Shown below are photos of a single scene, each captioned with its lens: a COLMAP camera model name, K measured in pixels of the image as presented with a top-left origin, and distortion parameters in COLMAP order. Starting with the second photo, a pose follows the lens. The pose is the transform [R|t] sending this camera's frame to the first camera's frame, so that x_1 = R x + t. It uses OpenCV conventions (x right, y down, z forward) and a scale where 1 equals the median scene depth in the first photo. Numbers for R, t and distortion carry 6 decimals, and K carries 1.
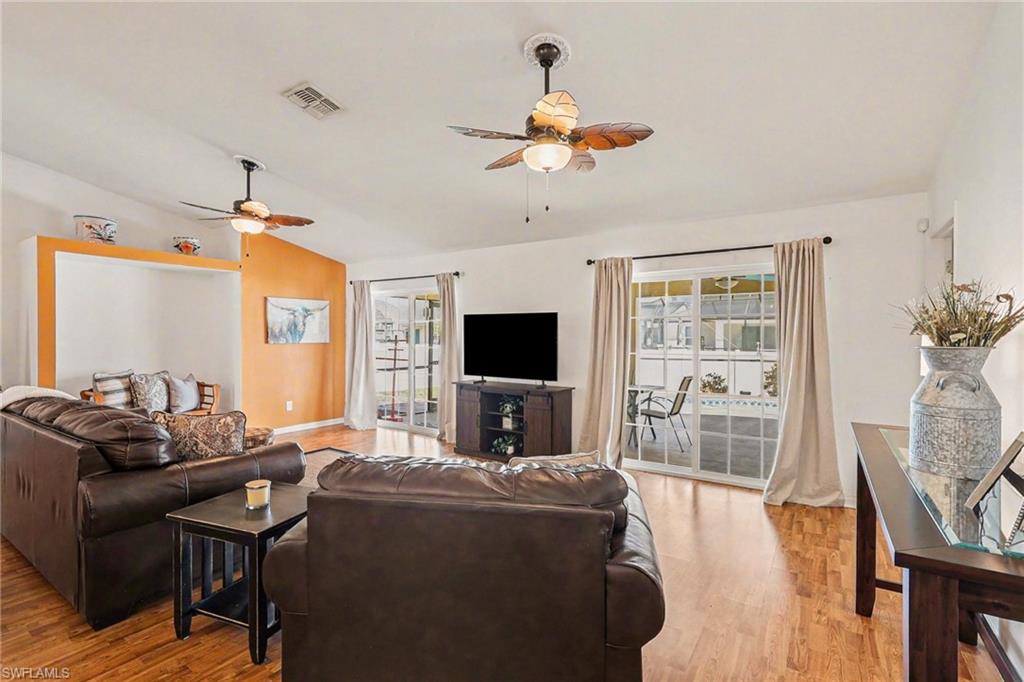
lens RADIAL K [[474.8, 0, 507.5], [0, 474.8, 340.0], [0, 0, 1]] dist [-0.009348, 0.000623]
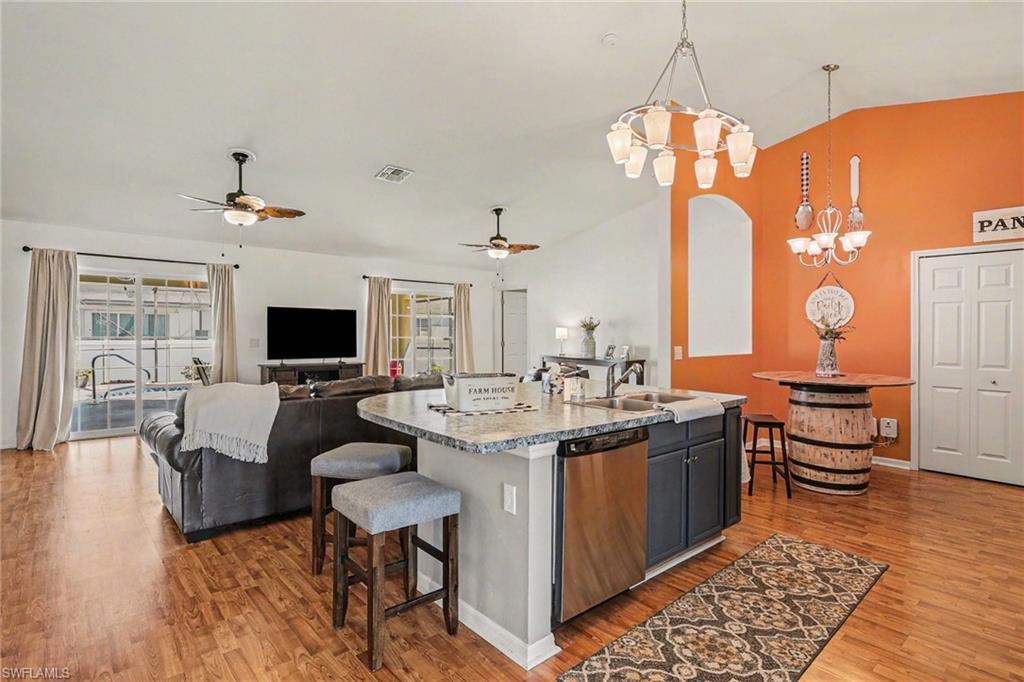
lens RADIAL K [[518.3, 0, 505.2], [0, 518.3, 325.2], [0, 0, 1]] dist [-0.002706, 0.001110]
pose [[0.264692, 0.000690, 0.964333, -1.192962], [0.002813, 0.999995, -0.001488, -0.006085], [-0.964329, 0.003107, 0.264689, 0.127885]]
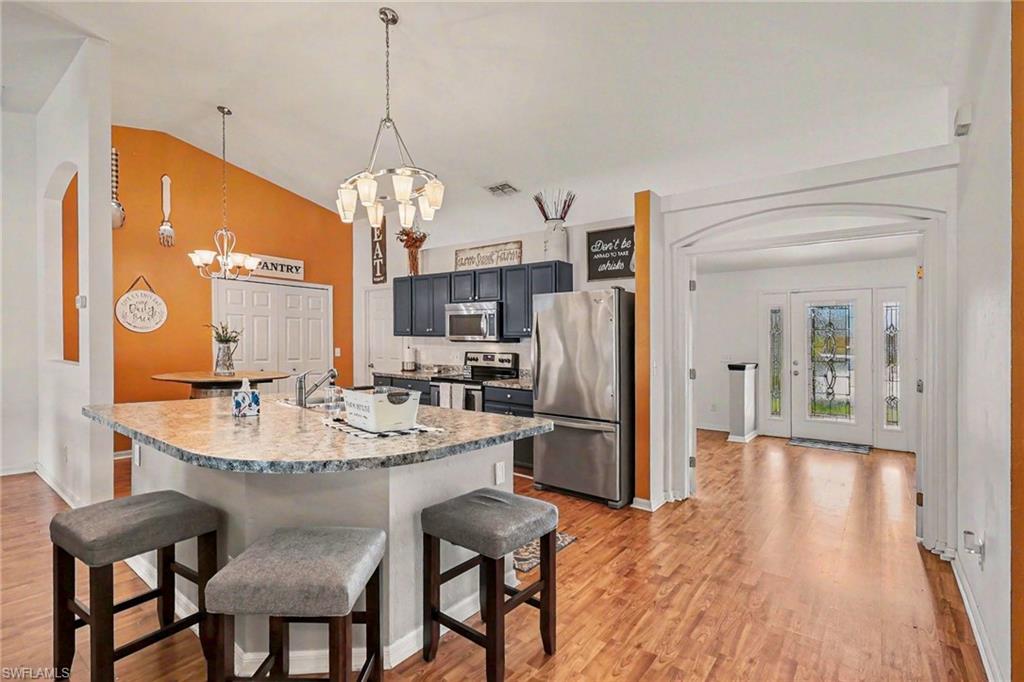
lens RADIAL K [[474.8, 0, 518.8], [0, 474.8, 336.2], [0, 0, 1]] dist [-0.009348, 0.000623]
pose [[-0.997218, -0.025313, 0.070116, -0.859758], [-0.025736, 0.999656, -0.005124, -0.006553], [-0.069962, -0.006914, -0.997526, 0.698735]]
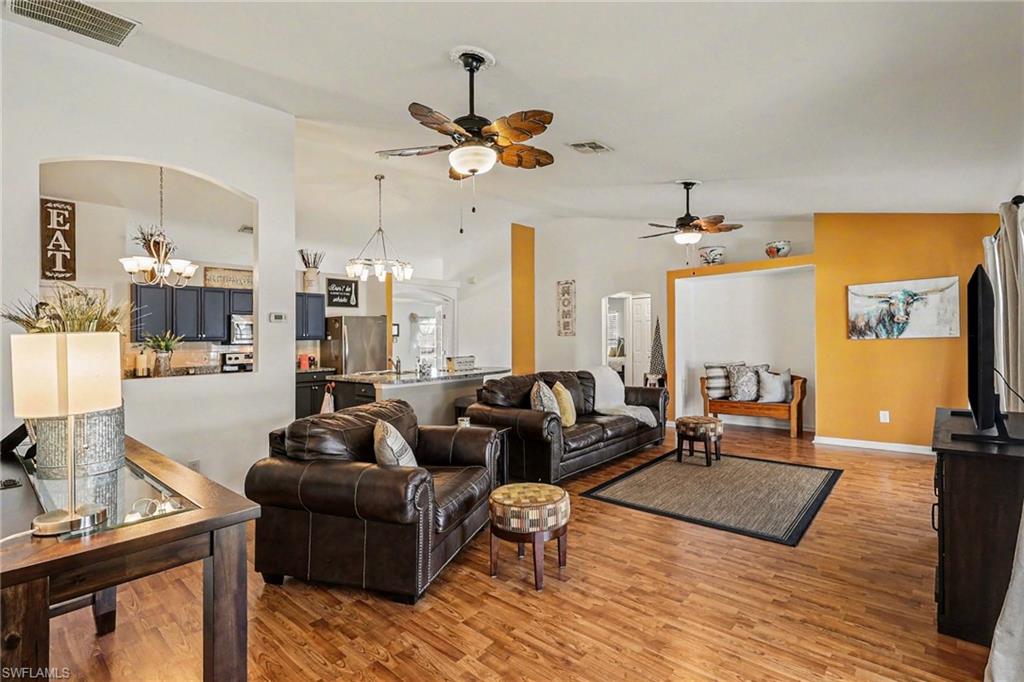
lens RADIAL K [[474.8, 0, 513.0], [0, 474.8, 338.6], [0, 0, 1]] dist [-0.009348, 0.000623]
pose [[-0.150443, -0.010574, -0.988562, 0.519453], [0.011363, 0.999858, -0.012424, 0.011474], [0.988553, -0.013102, -0.150302, 0.620176]]
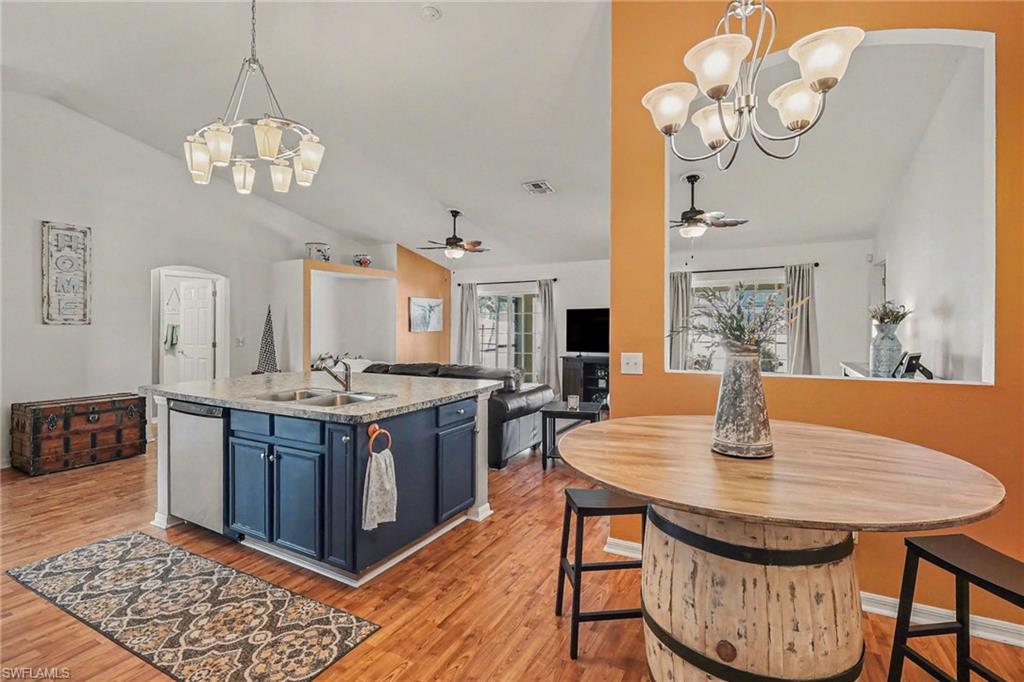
lens RADIAL K [[474.8, 0, 507.5], [0, 474.8, 331.8], [0, 0, 1]] dist [-0.009348, 0.000623]
pose [[0.996611, -0.014107, 0.081041, -0.405673], [0.013732, 0.999892, 0.005185, 0.004377], [-0.081105, -0.004055, 0.996697, -0.430157]]
